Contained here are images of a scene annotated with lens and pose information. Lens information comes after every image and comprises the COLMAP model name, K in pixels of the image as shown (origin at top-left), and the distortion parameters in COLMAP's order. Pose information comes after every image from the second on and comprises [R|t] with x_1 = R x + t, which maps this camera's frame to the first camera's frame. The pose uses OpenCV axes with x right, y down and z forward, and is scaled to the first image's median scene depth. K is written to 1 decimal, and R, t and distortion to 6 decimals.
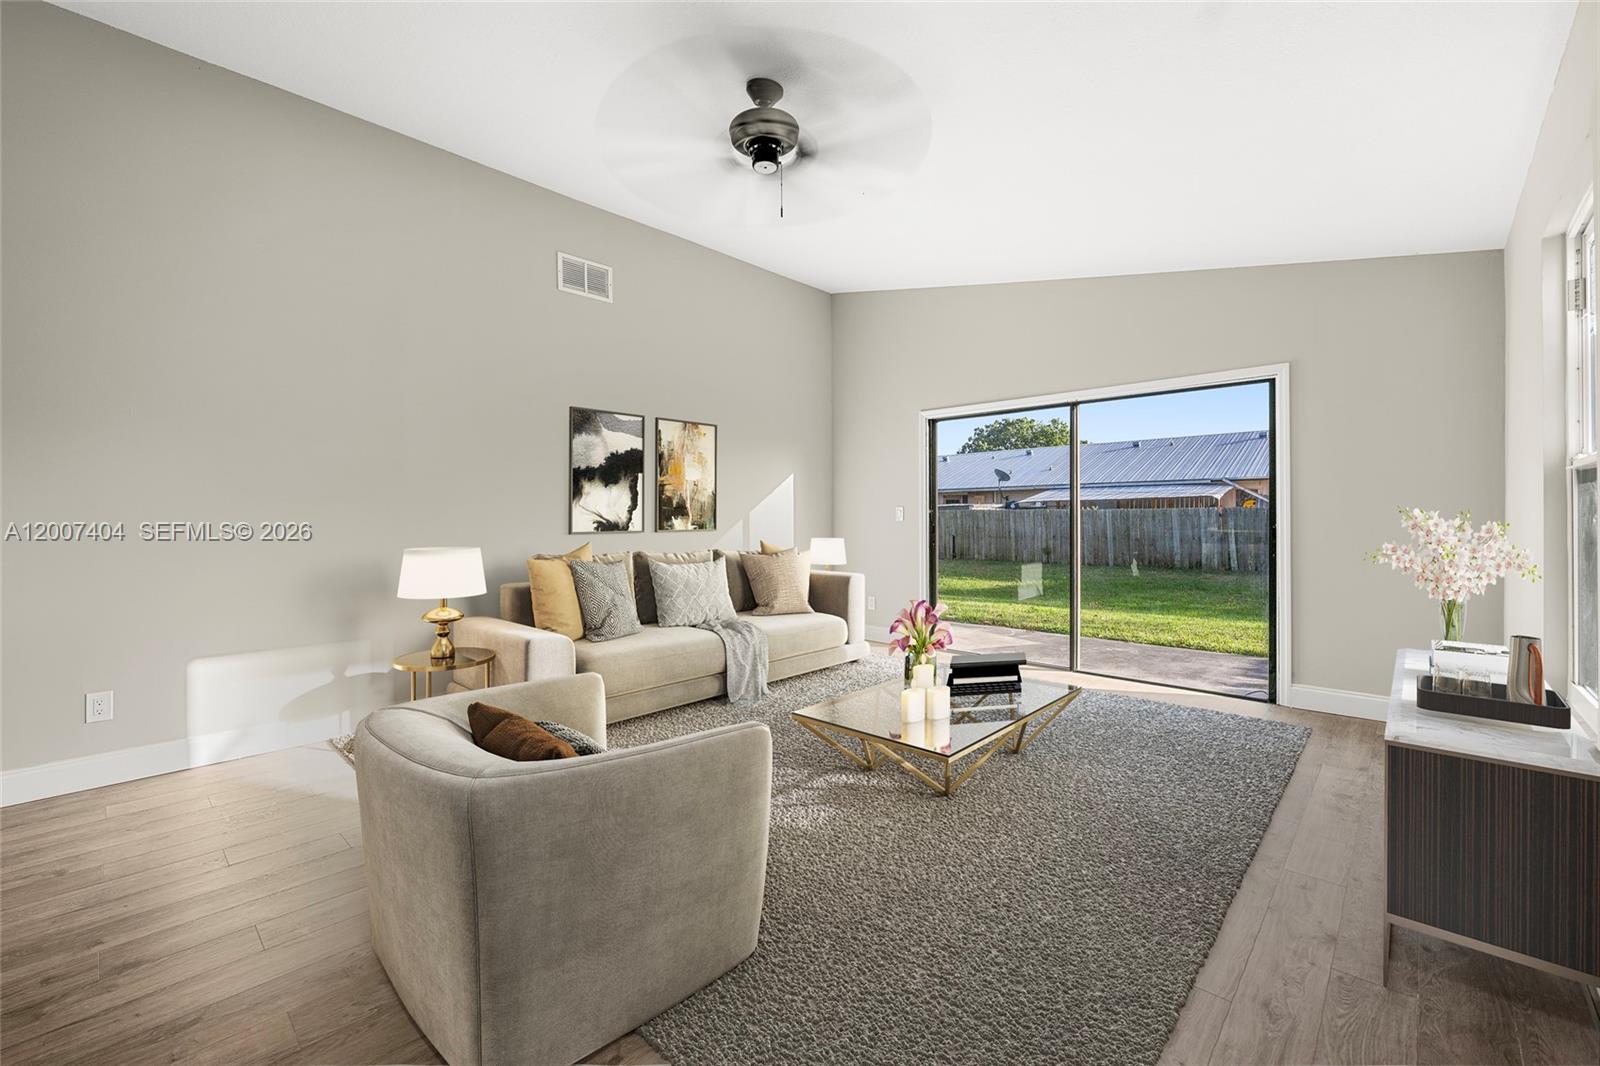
lens RADIAL K [[656.2, 0, 795.9], [0, 656.2, 521.4], [0, 0, 1]] dist [-0.000570, -0.000128]
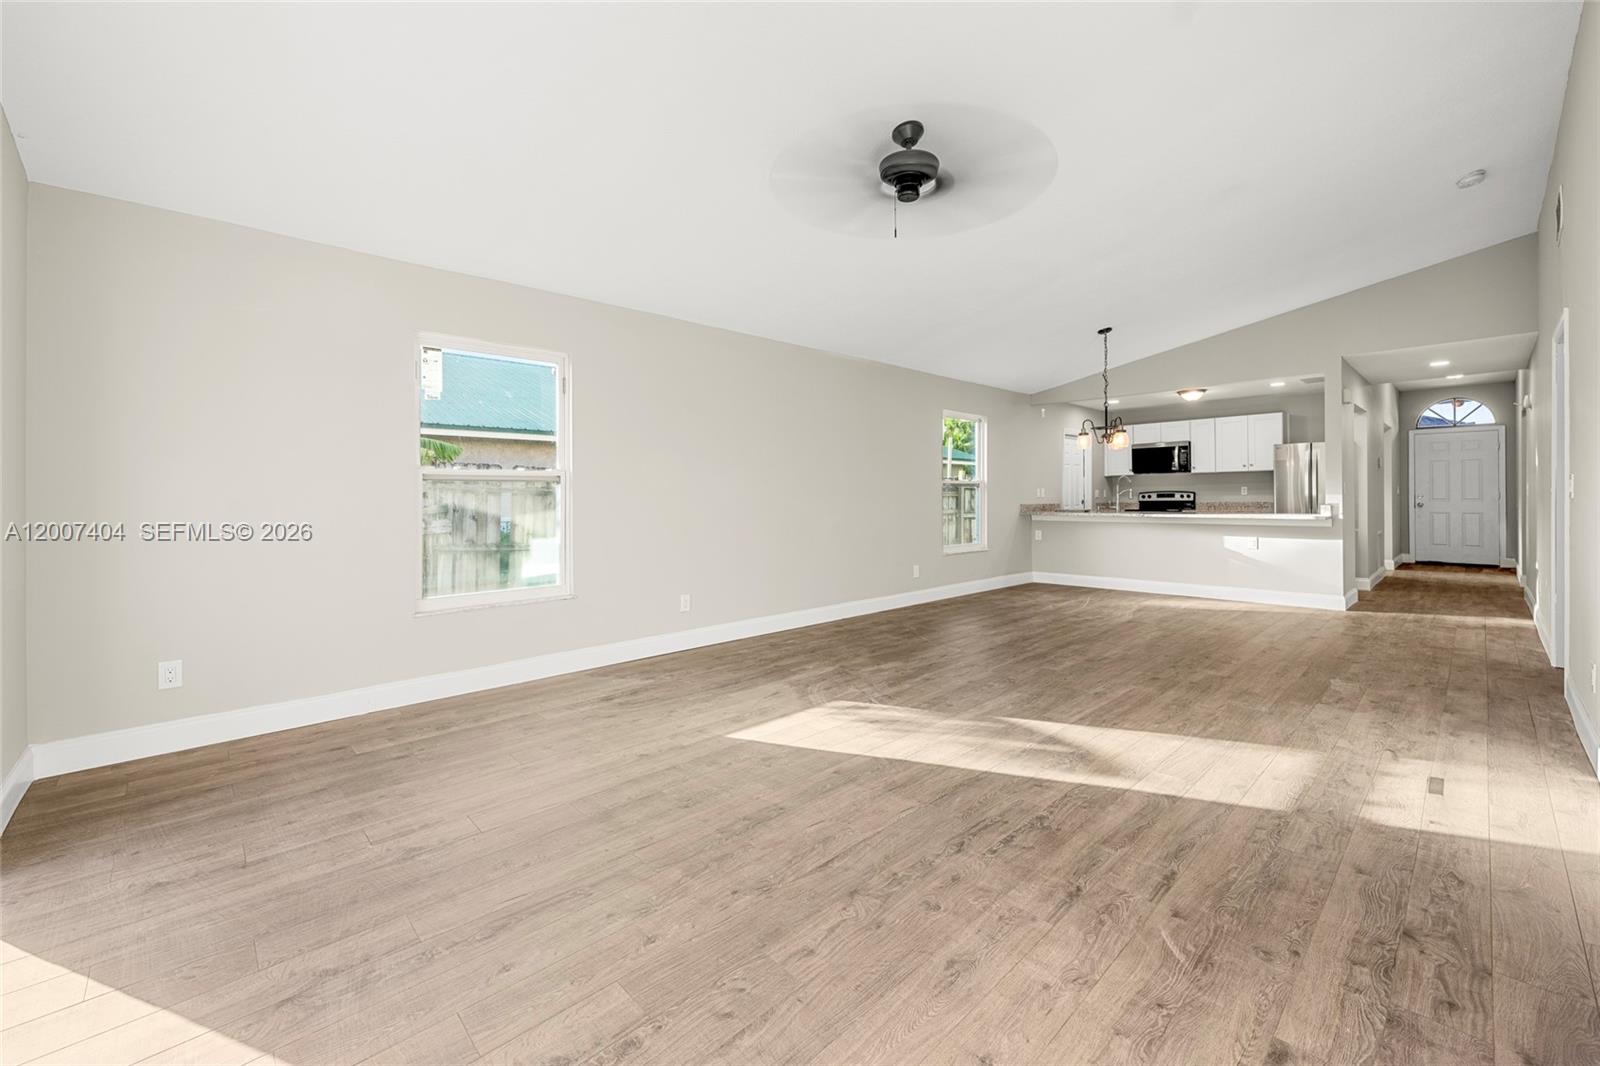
lens RADIAL K [[644.7, 0, 799.0], [0, 644.7, 493.0], [0, 0, 1]] dist [-0.000289, -0.000126]
pose [[-0.998464, 0.012840, 0.053897, 0.038277], [0.012843, 0.999917, -0.000288, -0.005198], [-0.053896, 0.000404, -0.998546, 0.893177]]
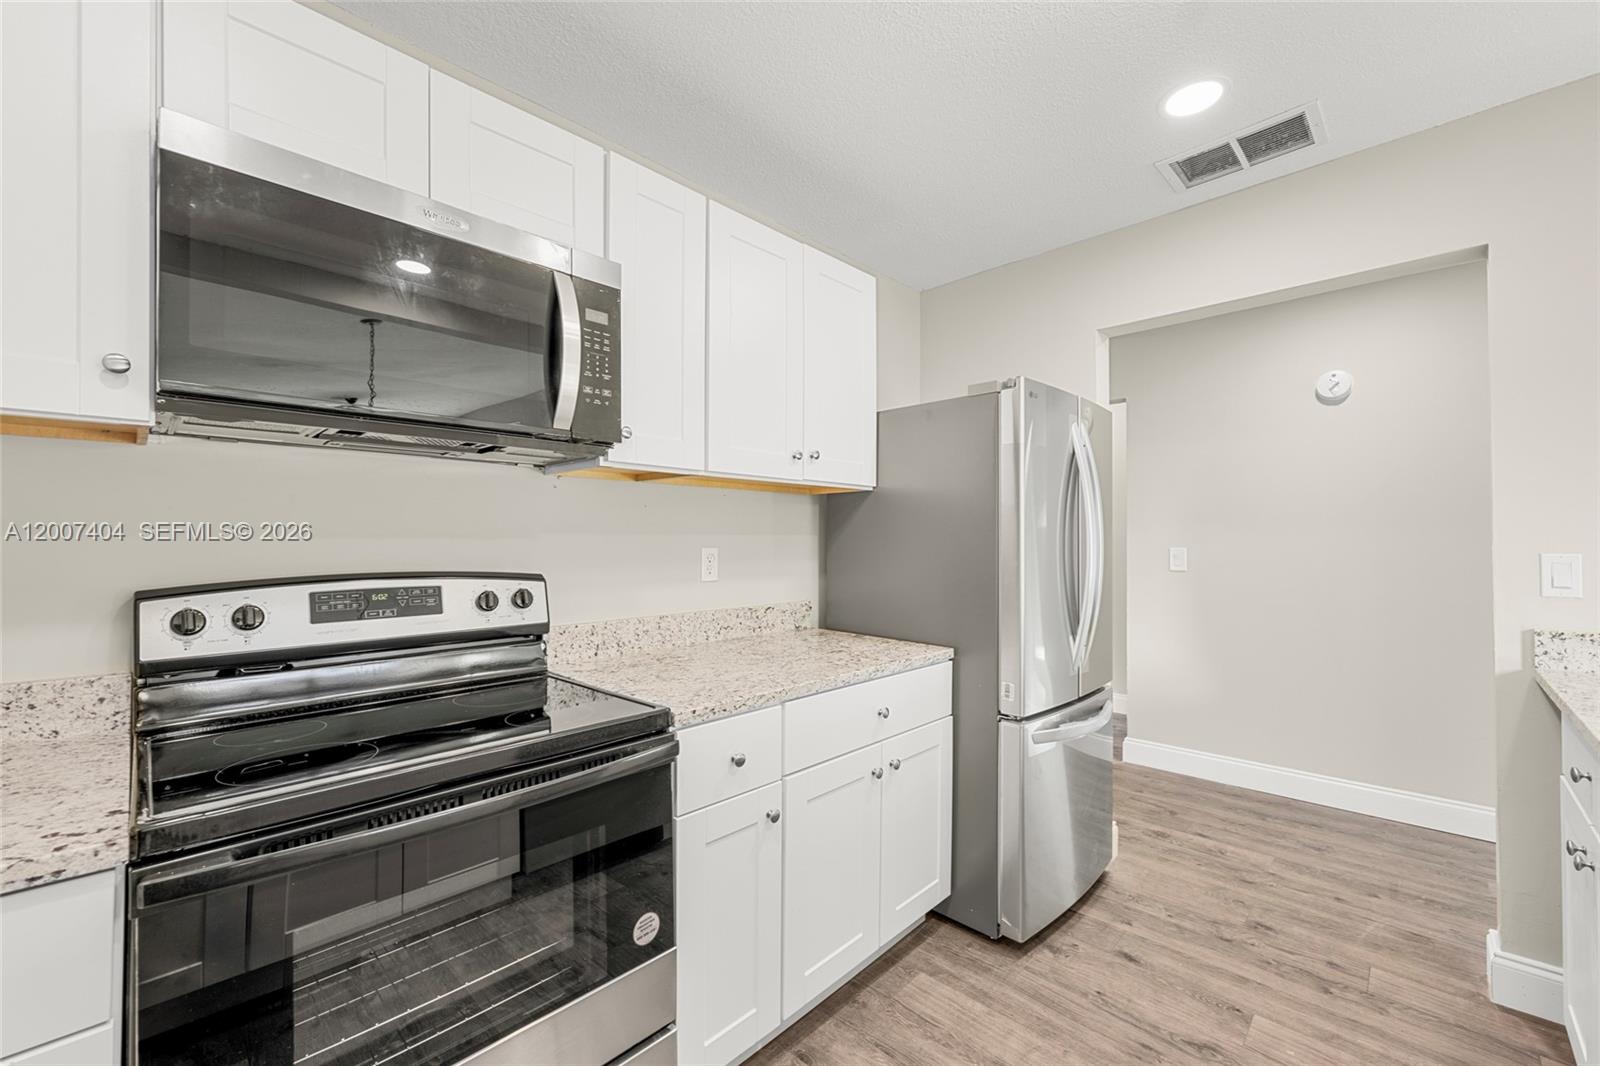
lens RADIAL K [[647.7, 0, 795.6], [0, 647.7, 537.9], [0, 0, 1]] dist [-0.000763, -0.000283]
pose [[-0.010296, -0.003027, -0.999942, -0.519914], [-0.006206, 0.999976, -0.002963, -0.010988], [0.999928, 0.006175, -0.010315, -0.521929]]
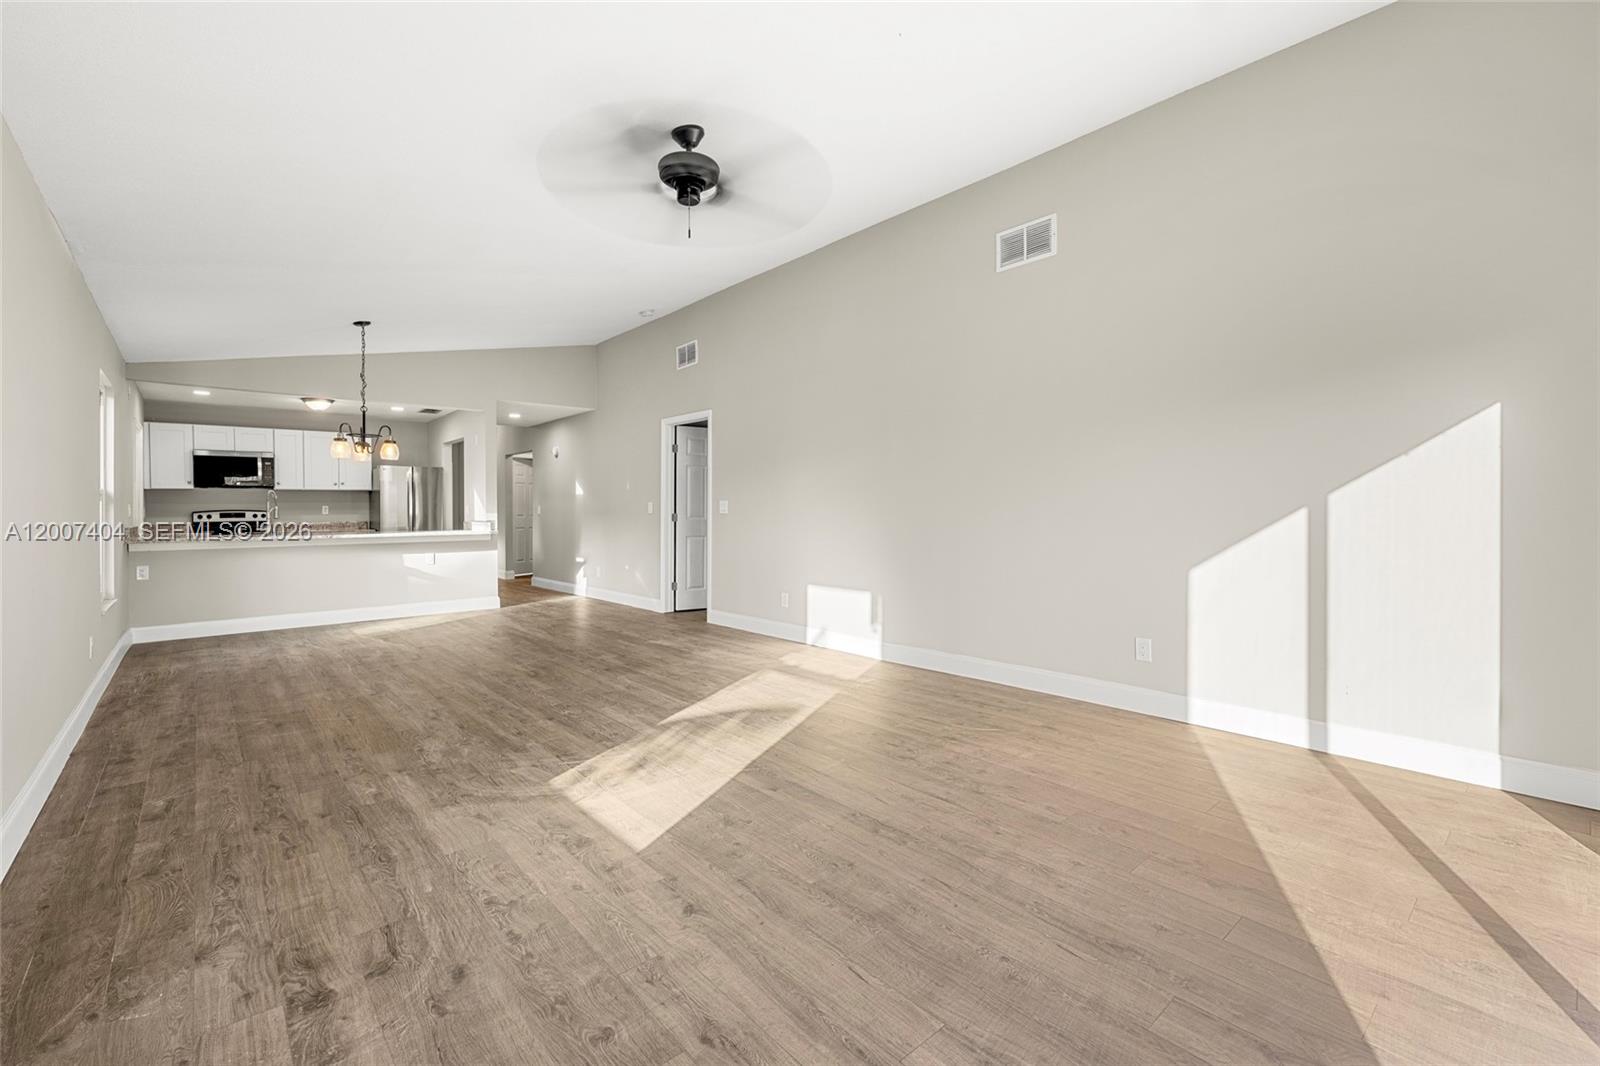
lens RADIAL K [[684.2, 0, 776.8], [0, 684.2, 515.8], [0, 0, 1]] dist [-0.000637, -0.000183]
pose [[-0.109072, 0.013191, -0.993946, 0.463510], [0.001074, 0.999913, 0.013152, -0.003691], [0.994033, 0.000367, -0.109076, 0.528057]]
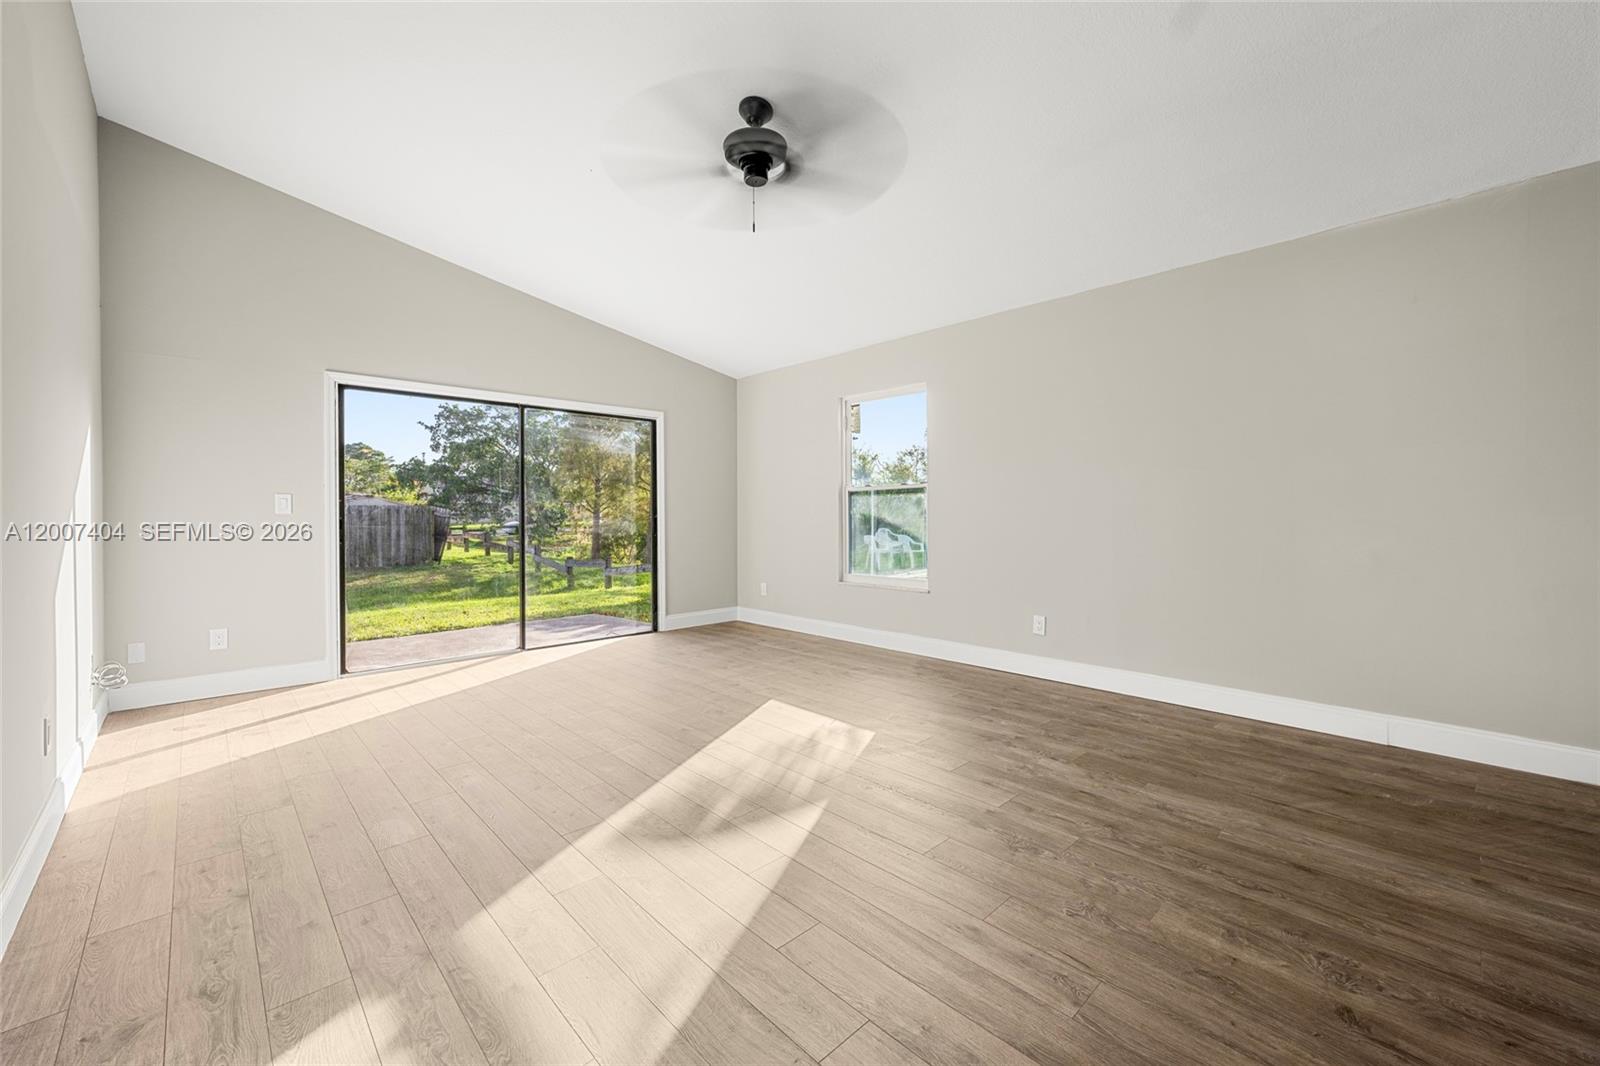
lens RADIAL K [[637.8, 0, 794.0], [0, 637.8, 517.4], [0, 0, 1]] dist [-0.000312, -0.000059]
pose [[0.057080, -0.001538, 0.998368, -0.455047], [0.010124, 0.999948, 0.000961, 0.007738], [-0.998318, 0.010053, 0.057093, 0.363484]]
